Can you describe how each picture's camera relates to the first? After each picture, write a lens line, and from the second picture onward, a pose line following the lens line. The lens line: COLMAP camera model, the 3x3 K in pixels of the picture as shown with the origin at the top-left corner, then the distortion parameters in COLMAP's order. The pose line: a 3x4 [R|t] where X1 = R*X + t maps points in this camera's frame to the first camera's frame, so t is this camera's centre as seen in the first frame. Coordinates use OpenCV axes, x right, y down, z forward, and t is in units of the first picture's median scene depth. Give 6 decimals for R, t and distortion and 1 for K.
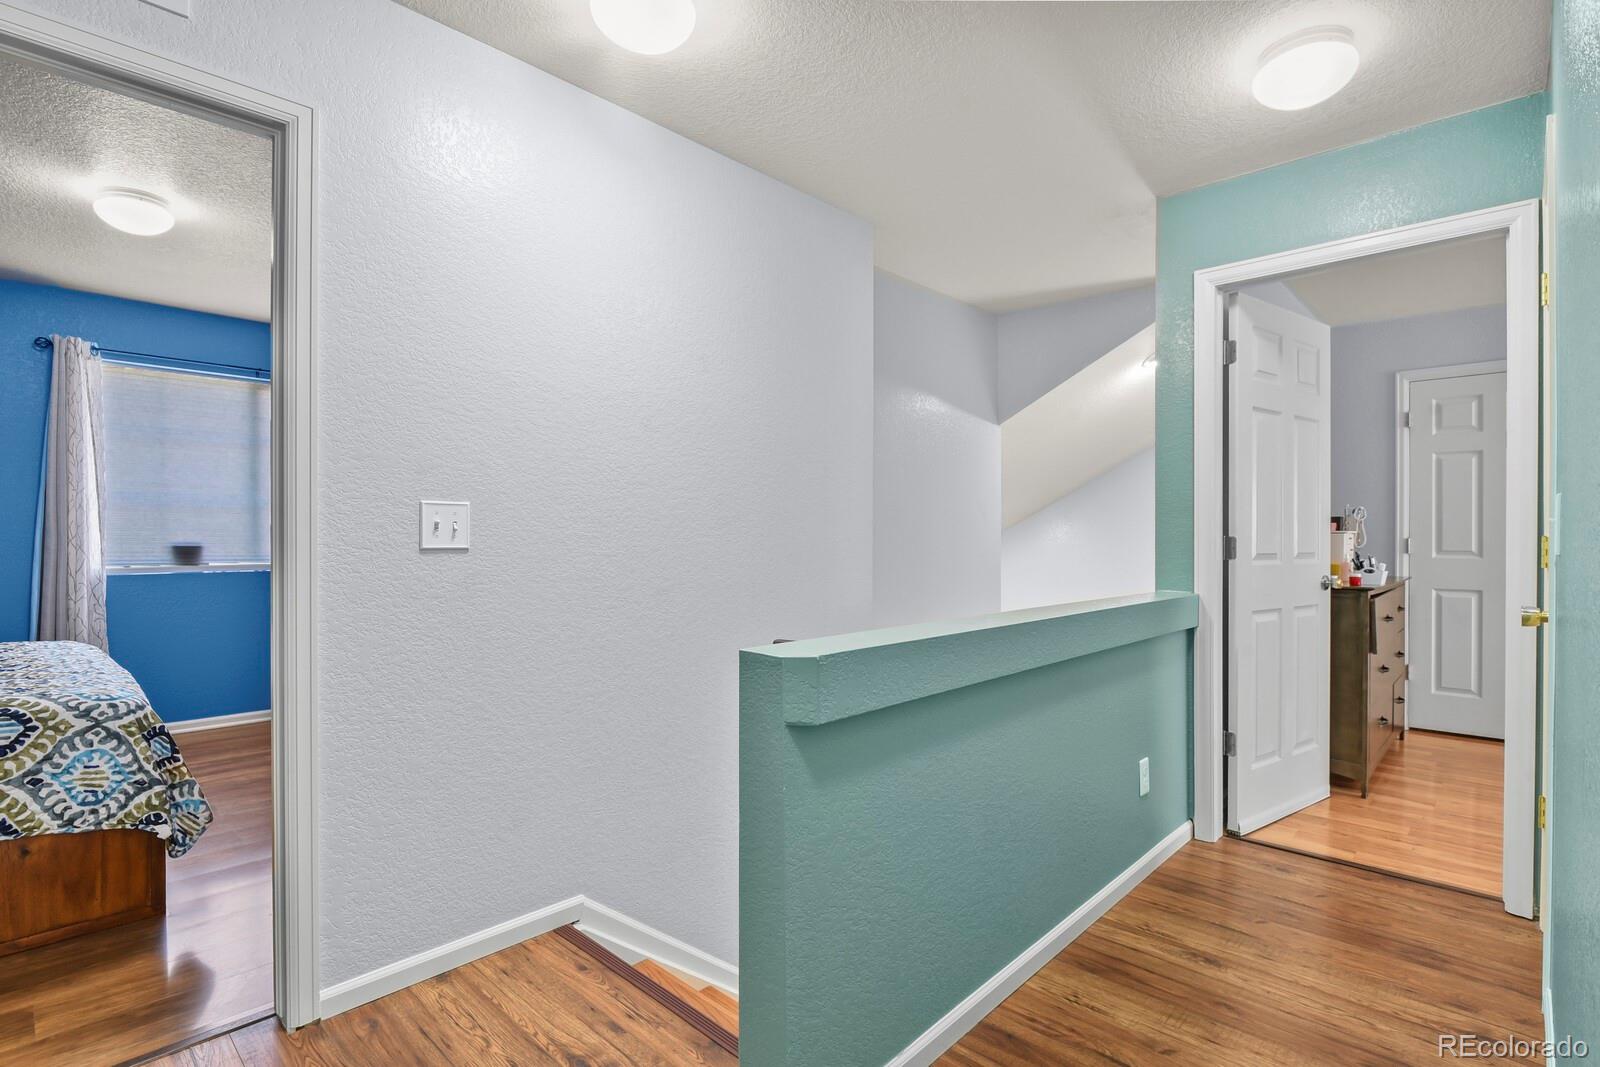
lens RADIAL K [[774.3, 0, 802.2], [0, 774.3, 538.7], [0, 0, 1]] dist [-0.002132, -0.007785]
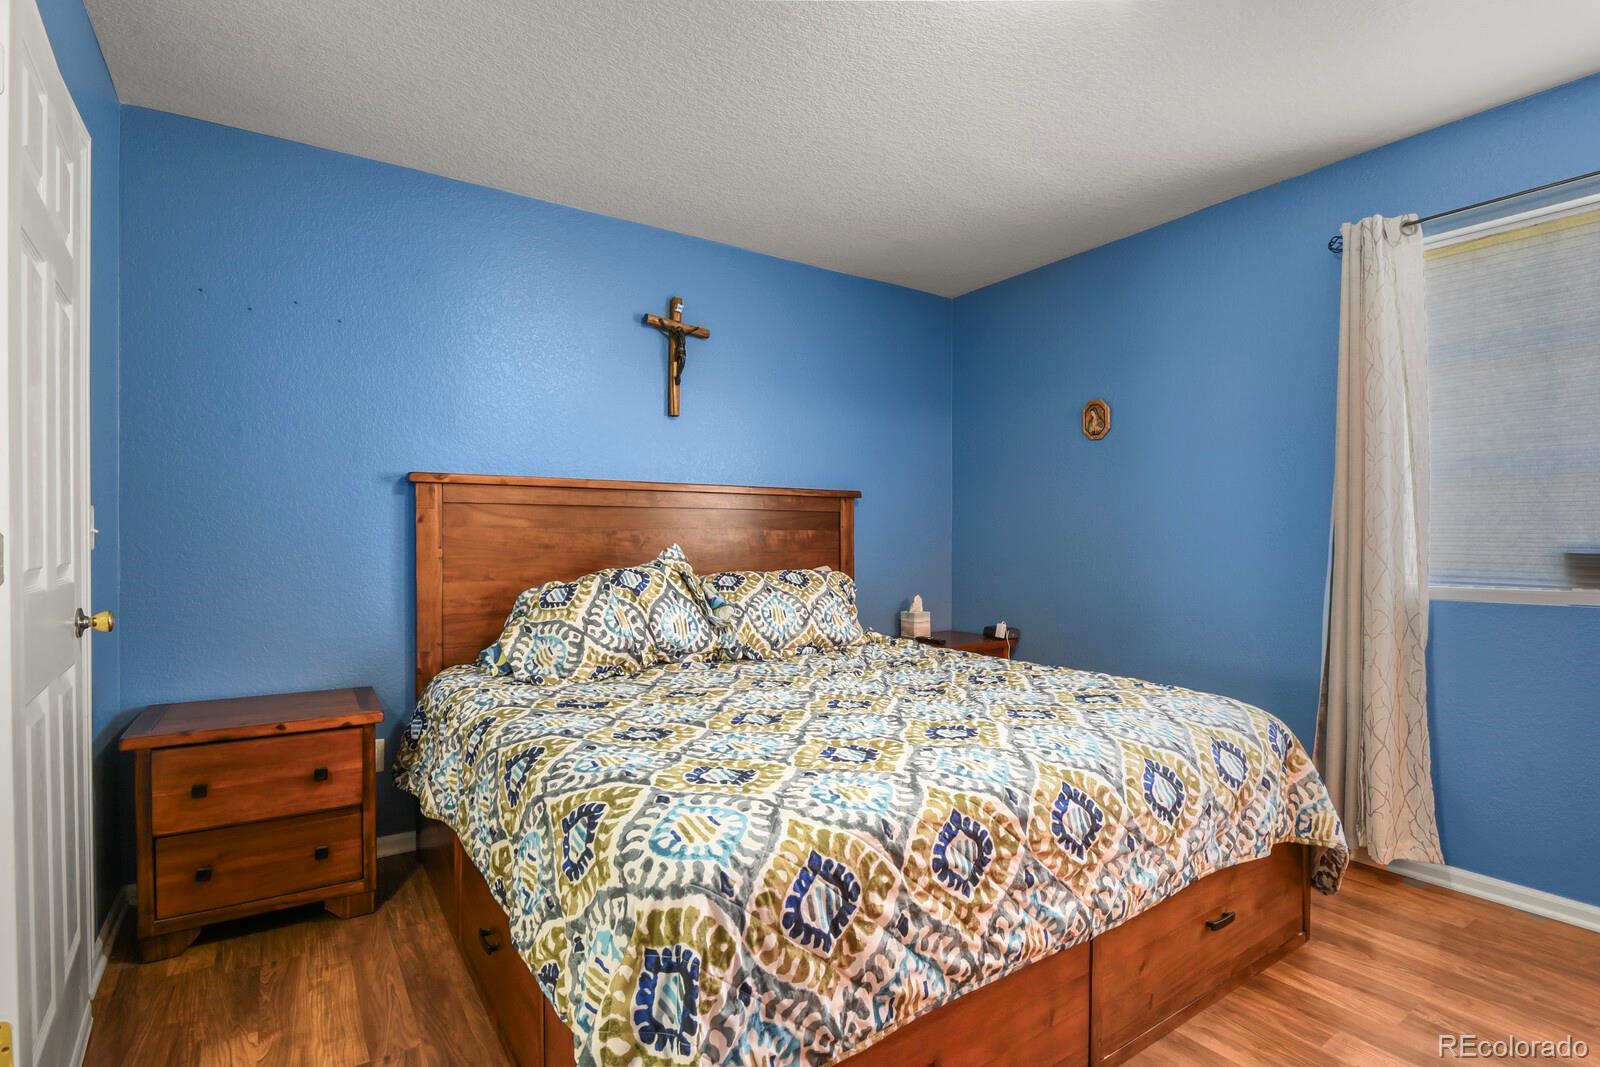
lens RADIAL K [[774.3, 0, 802.2], [0, 774.3, 538.7], [0, 0, 1]] dist [-0.002132, -0.007785]
pose [[-0.205324, -0.000729, -0.978694, -0.232473], [-0.002011, 0.999998, -0.000322, 0.001594], [0.978692, 0.001902, -0.205325, 0.662737]]
